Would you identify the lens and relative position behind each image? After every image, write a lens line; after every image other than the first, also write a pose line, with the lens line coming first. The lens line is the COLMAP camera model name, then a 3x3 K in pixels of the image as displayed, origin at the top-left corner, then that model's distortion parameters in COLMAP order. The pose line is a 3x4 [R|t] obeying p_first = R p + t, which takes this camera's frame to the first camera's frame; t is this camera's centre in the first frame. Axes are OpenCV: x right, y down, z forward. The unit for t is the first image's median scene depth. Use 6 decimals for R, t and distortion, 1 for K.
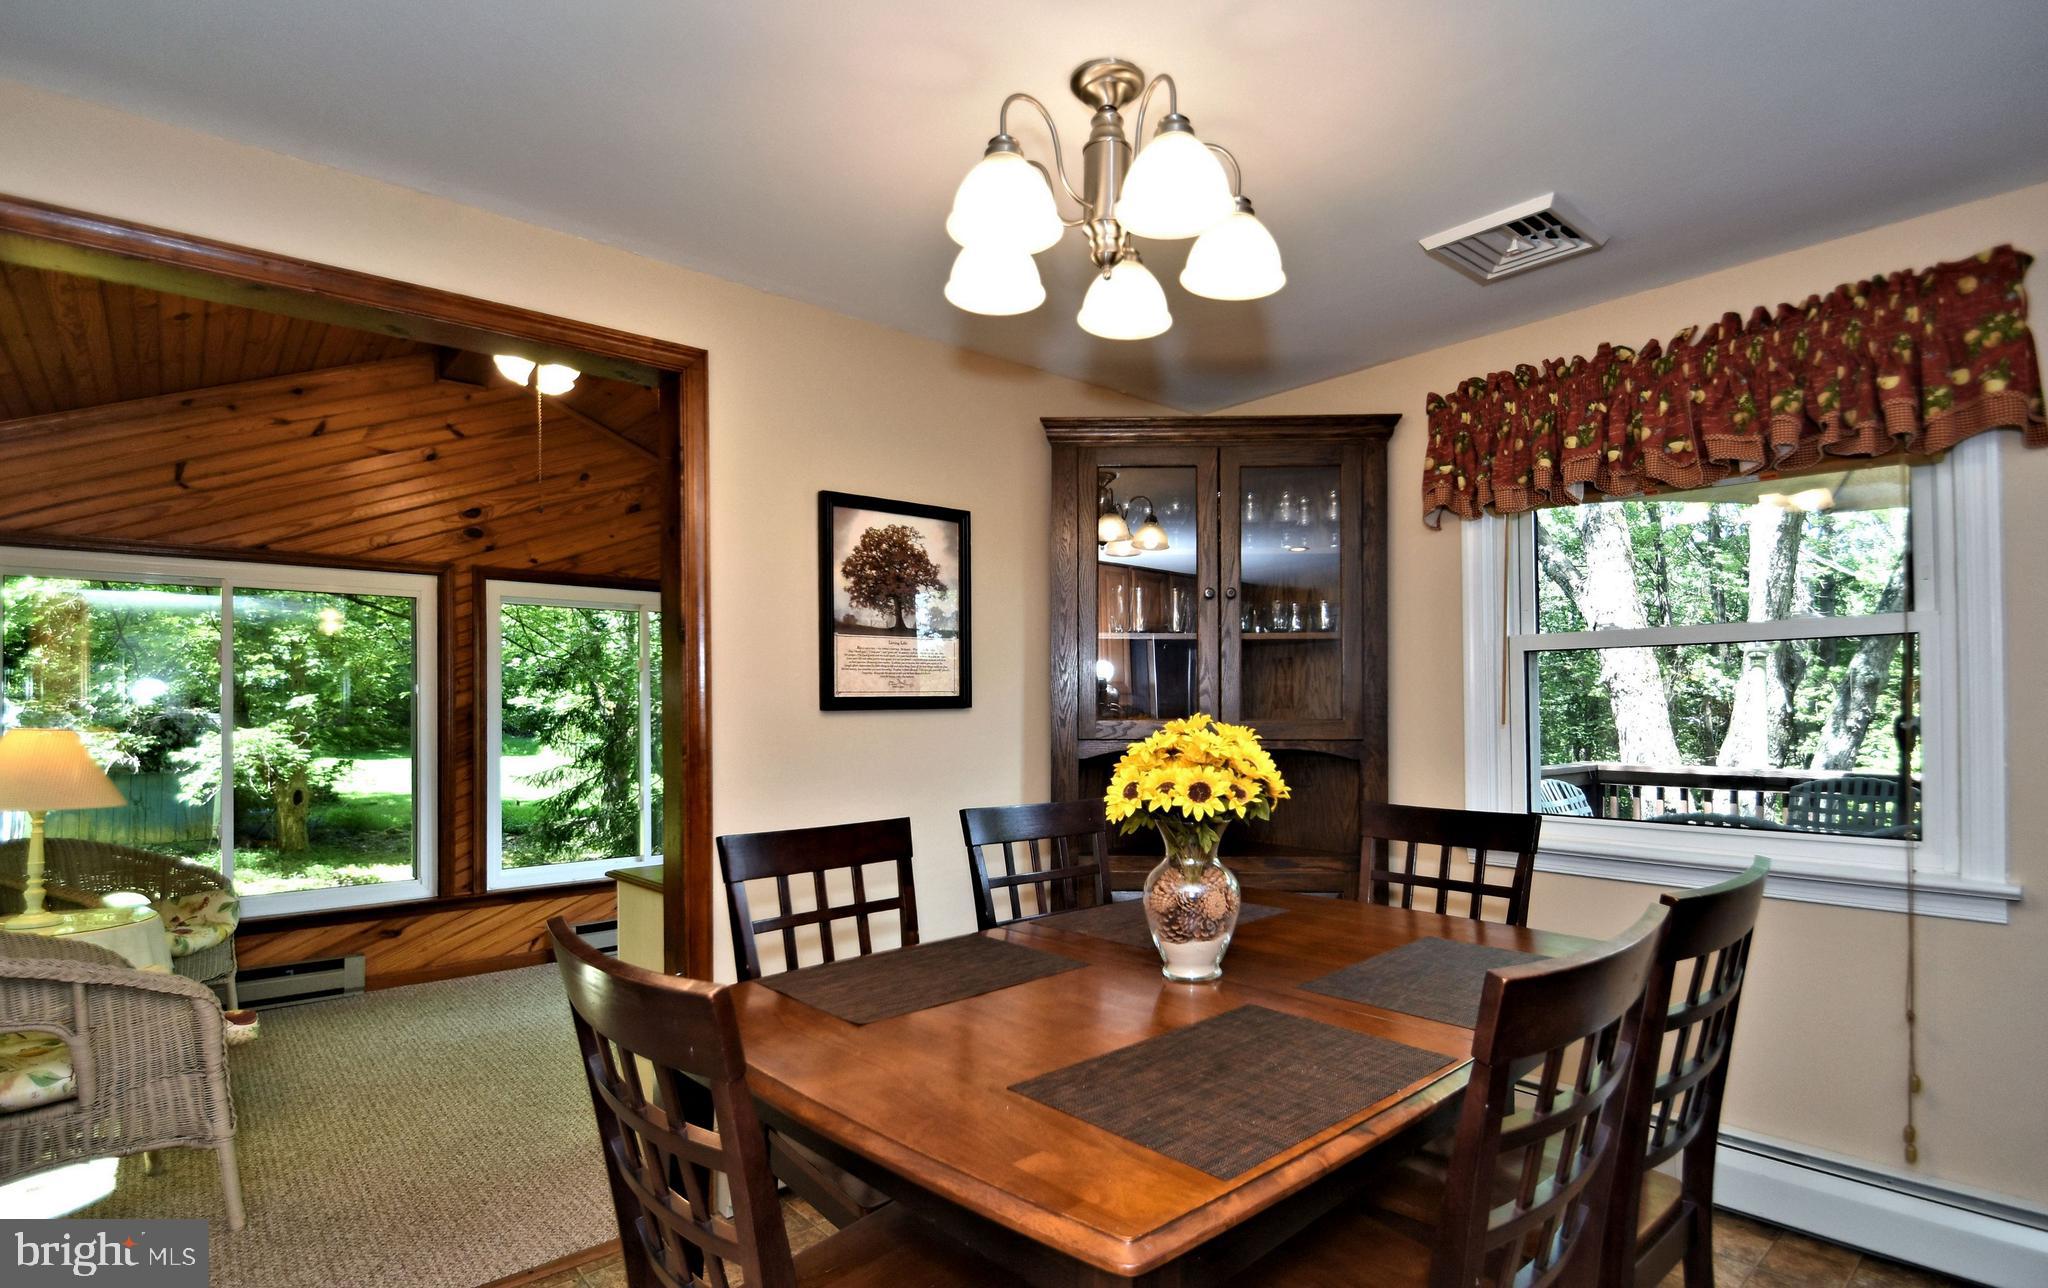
lens RADIAL K [[985.7, 0, 1028.5], [0, 985.7, 704.9], [0, 0, 1]] dist [0.000017, -0.012960]
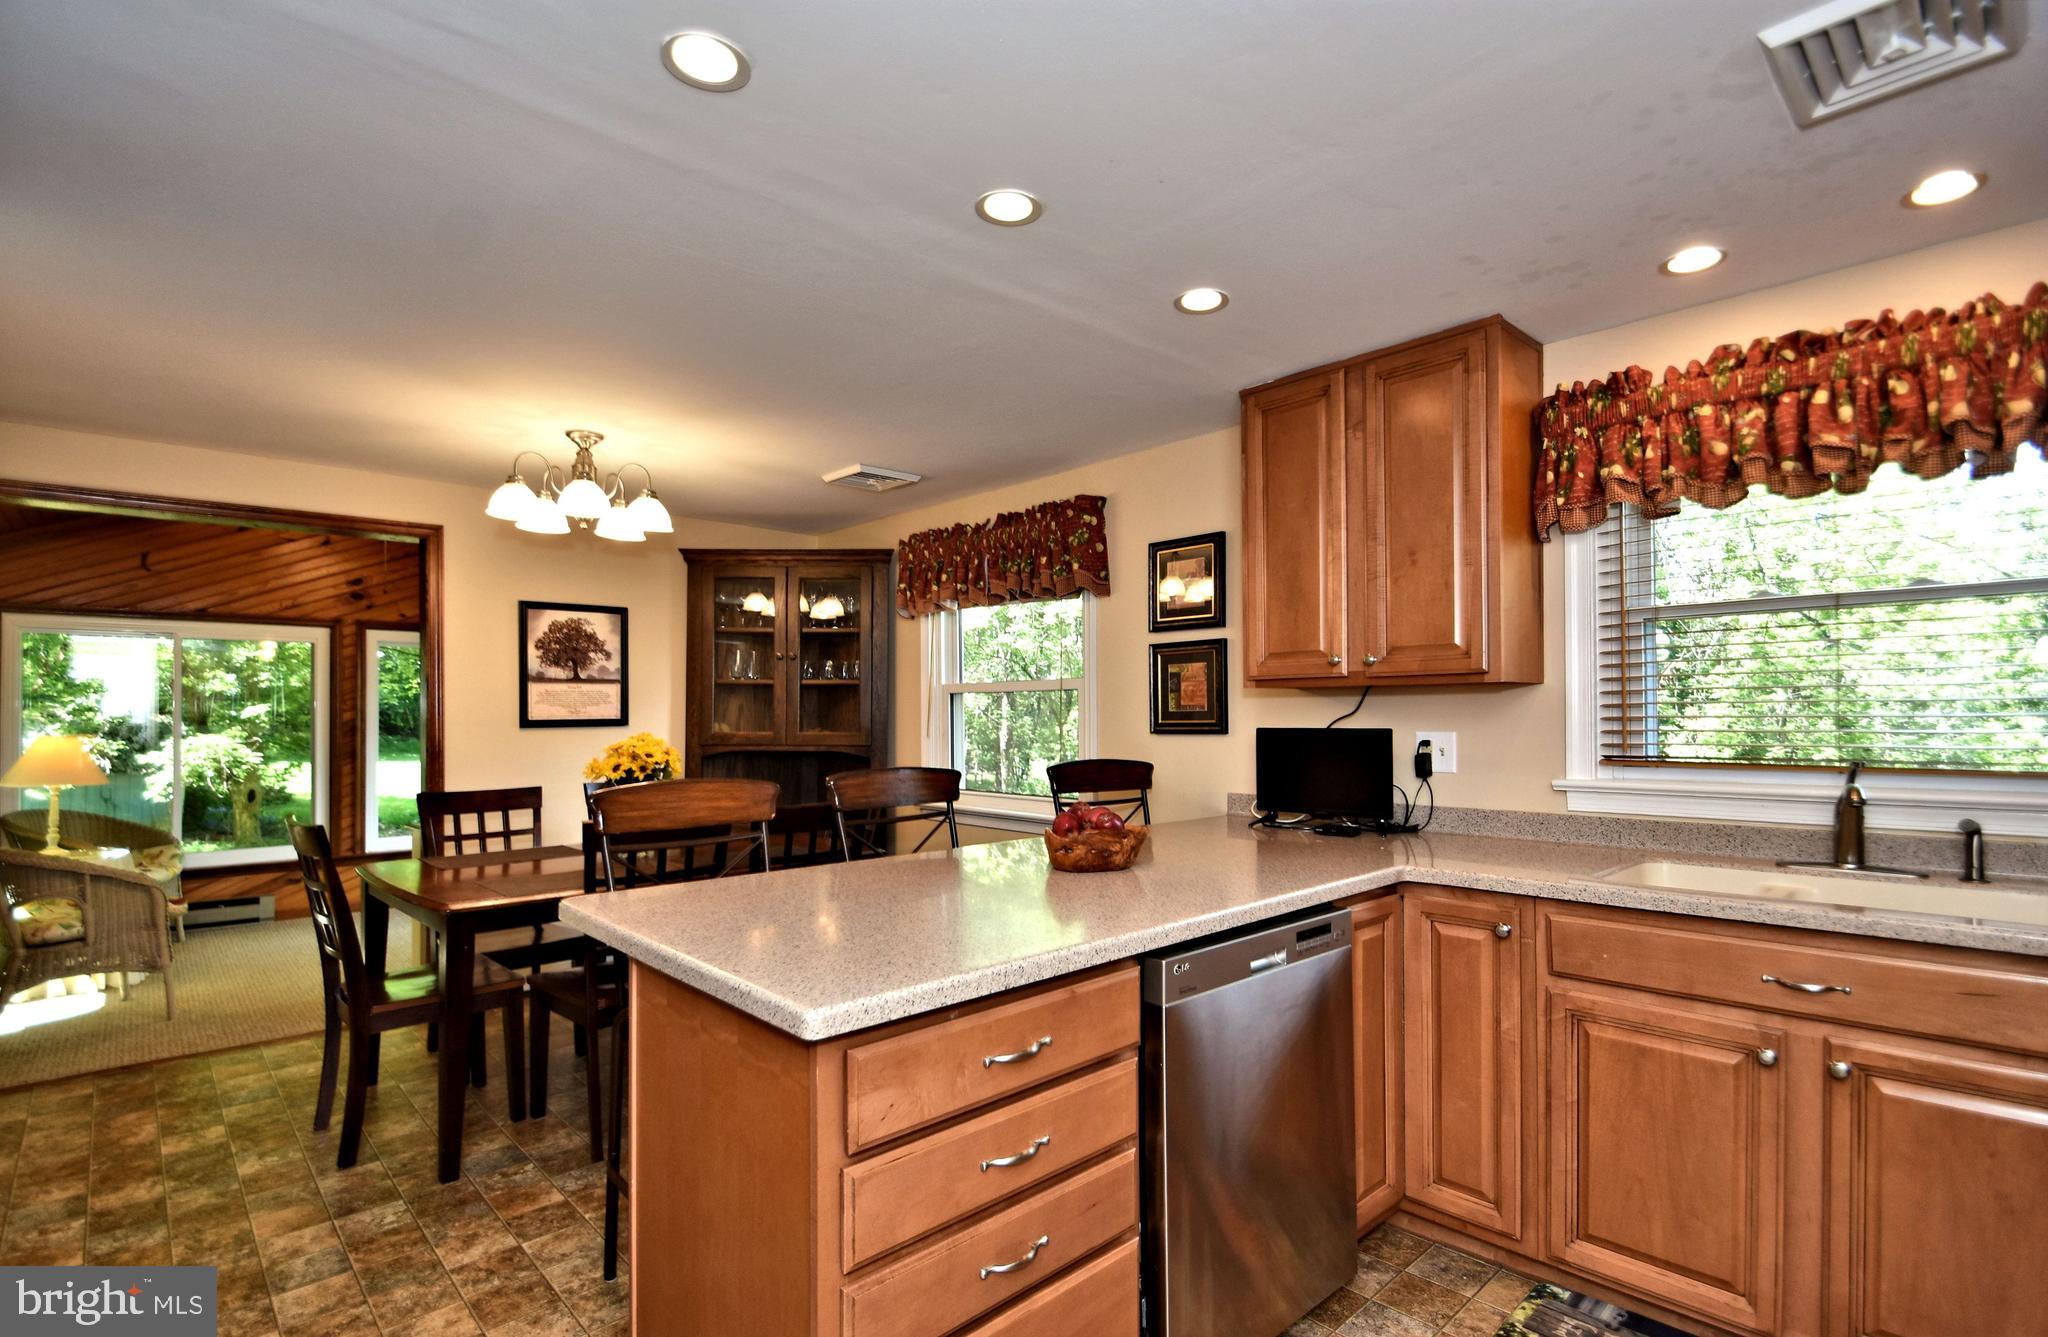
lens RADIAL K [[972.1, 0, 1034.0], [0, 972.1, 714.3], [0, 0, 1]] dist [0.008081, -0.022042]
pose [[0.999550, 0.003495, 0.029791, 0.367569], [-0.003547, 0.999992, 0.001698, -0.013536], [-0.029785, -0.001803, 0.999555, -0.418944]]
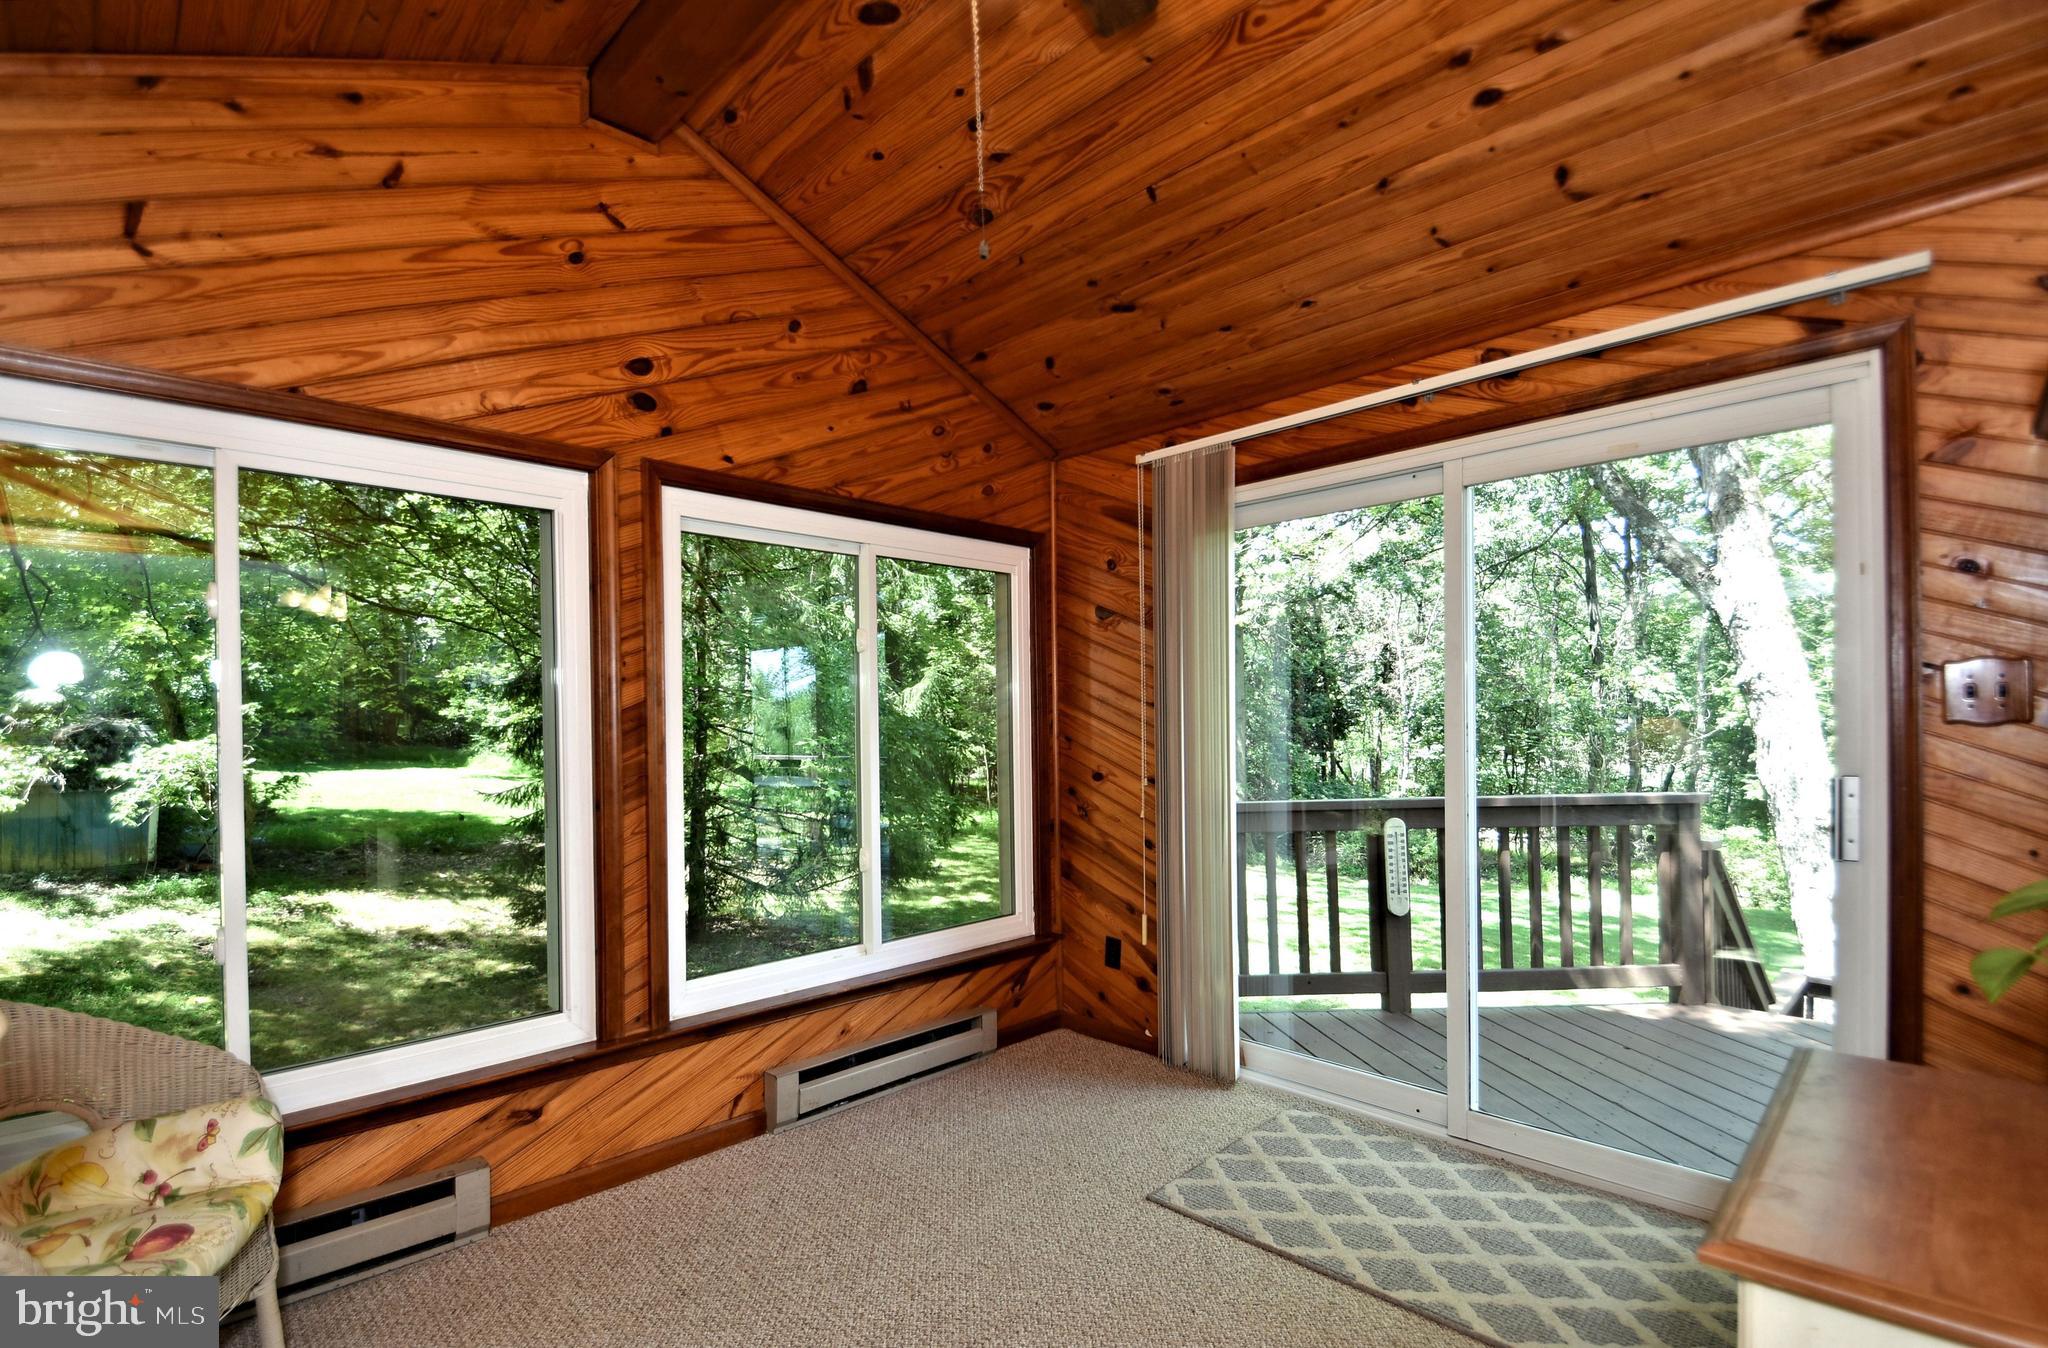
lens RADIAL K [[1063.4, 0, 1022.2], [0, 1063.4, 730.4], [0, 0, 1]] dist [0.019611, -0.023647]
pose [[0.999978, -0.003403, -0.005768, -0.349911], [0.003497, 0.999858, 0.016497, 0.007509], [0.005711, -0.016517, 0.999847, 0.388113]]
